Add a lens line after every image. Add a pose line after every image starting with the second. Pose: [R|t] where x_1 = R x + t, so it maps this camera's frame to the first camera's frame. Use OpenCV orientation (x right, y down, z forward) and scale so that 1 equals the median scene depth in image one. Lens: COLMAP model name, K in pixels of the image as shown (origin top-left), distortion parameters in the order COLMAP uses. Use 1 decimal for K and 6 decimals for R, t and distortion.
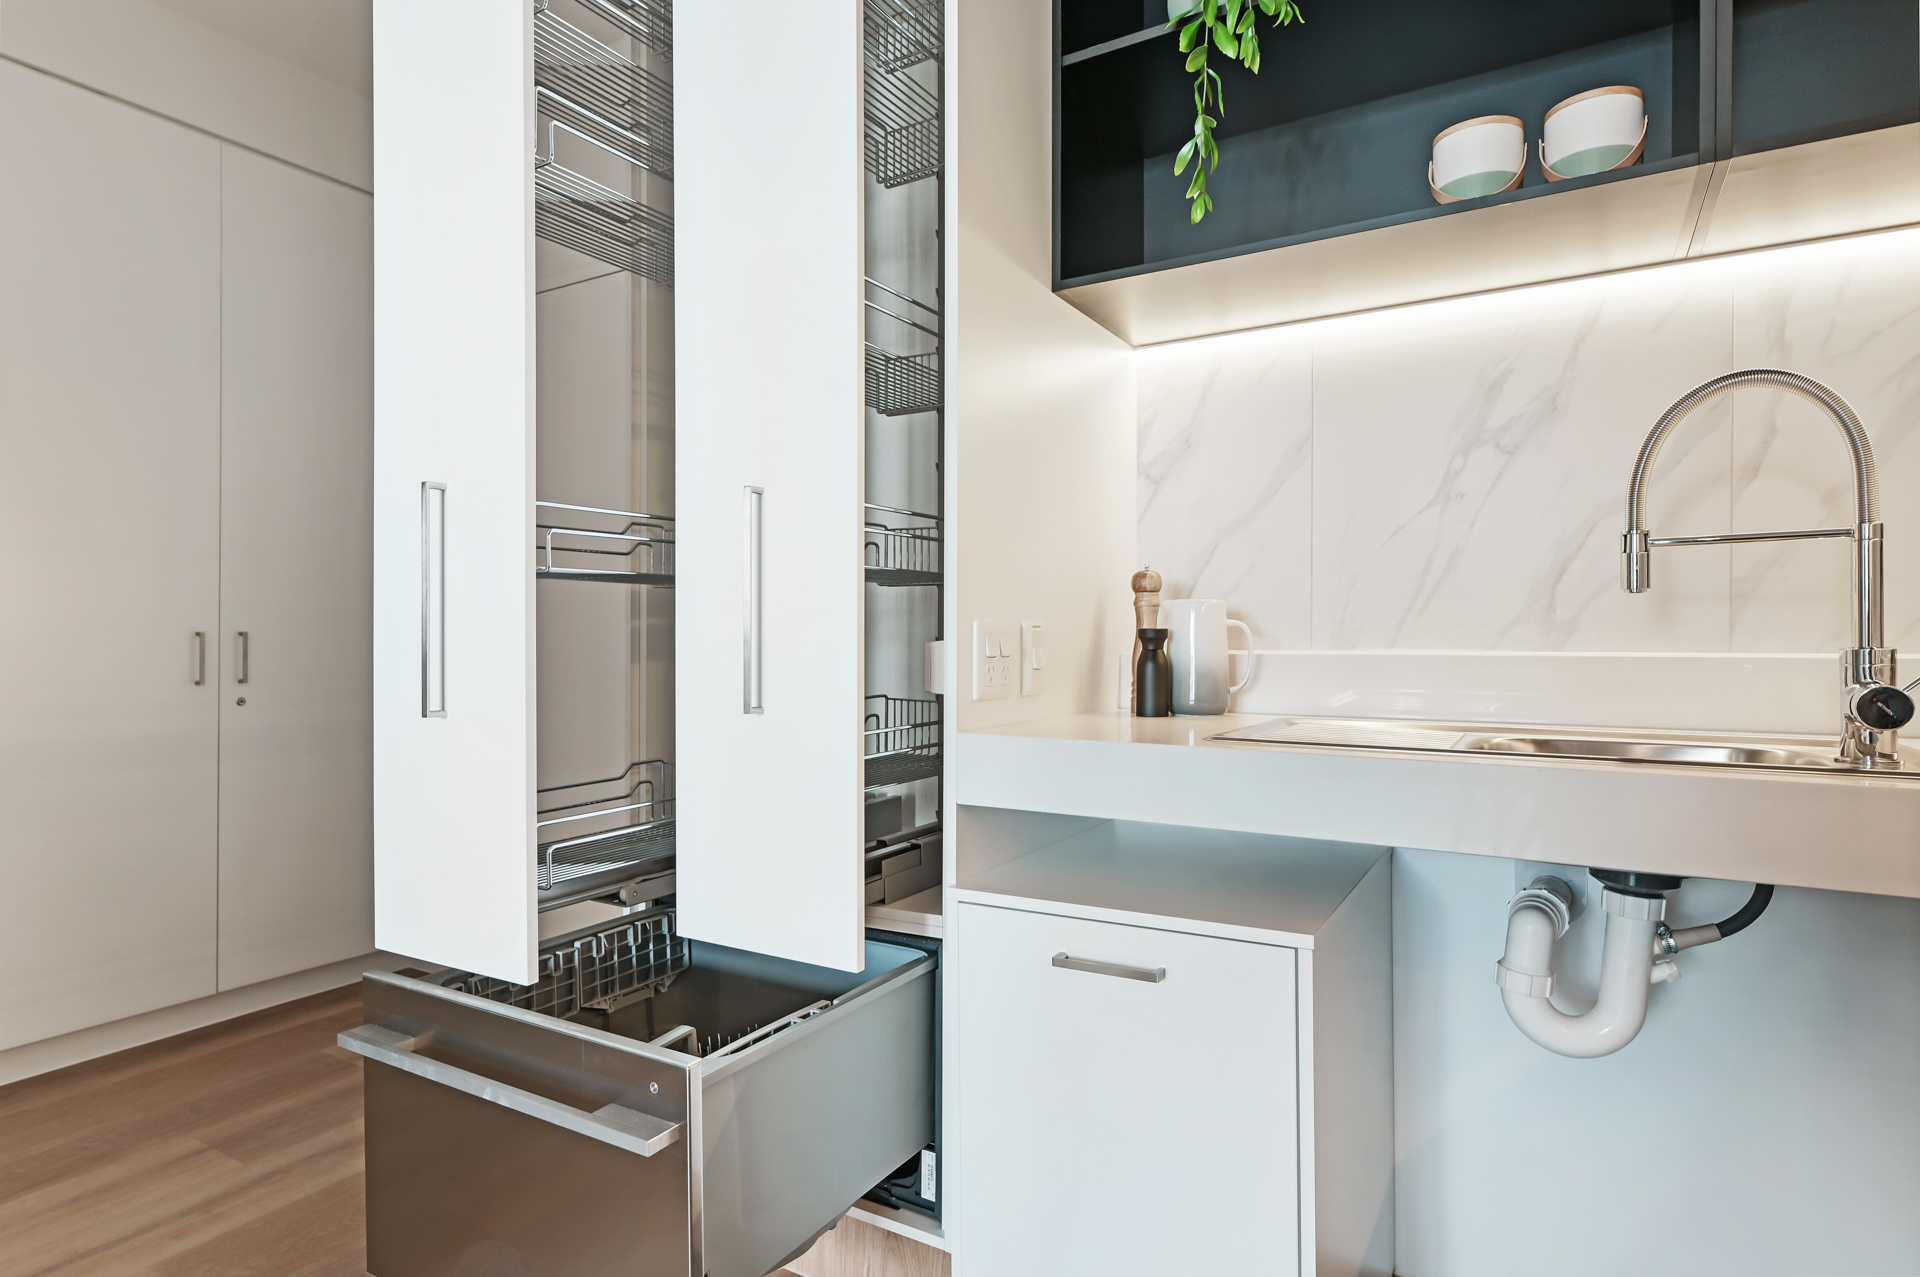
lens RADIAL K [[1034.9, 0, 960.0], [0, 1034.9, 638.5], [0, 0, 1]] dist [0.047135, 0.000159]
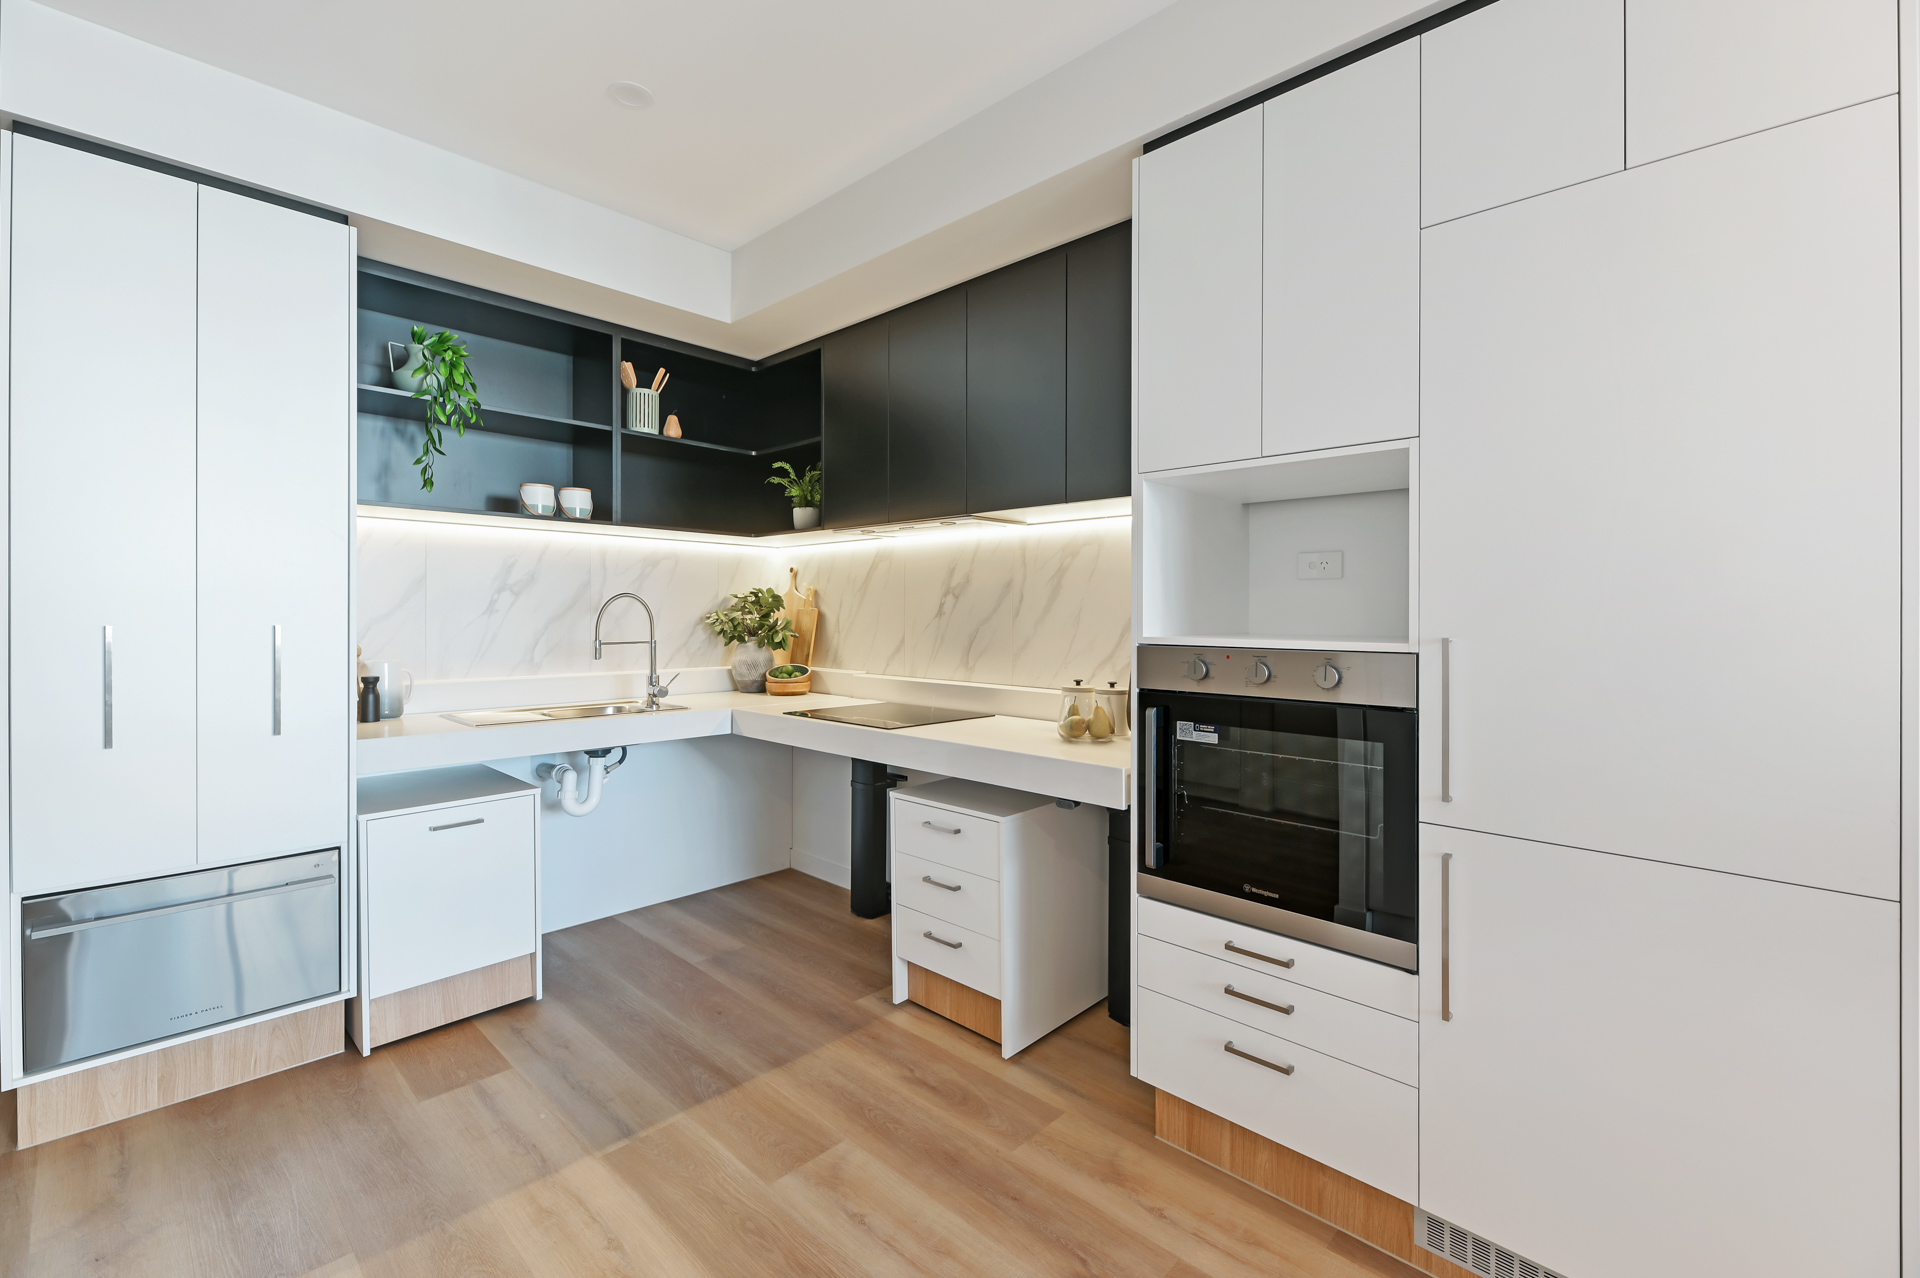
lens RADIAL K [[790.0, 0, 966.2], [0, 790.0, 614.4], [0, 0, 1]] dist [0.000471, 0.000205]
pose [[0.208222, 0.006588, 0.978059, -1.056368], [-0.009118, 0.999947, -0.004795, -0.132098], [-0.978039, -0.007920, 0.208271, -0.406148]]
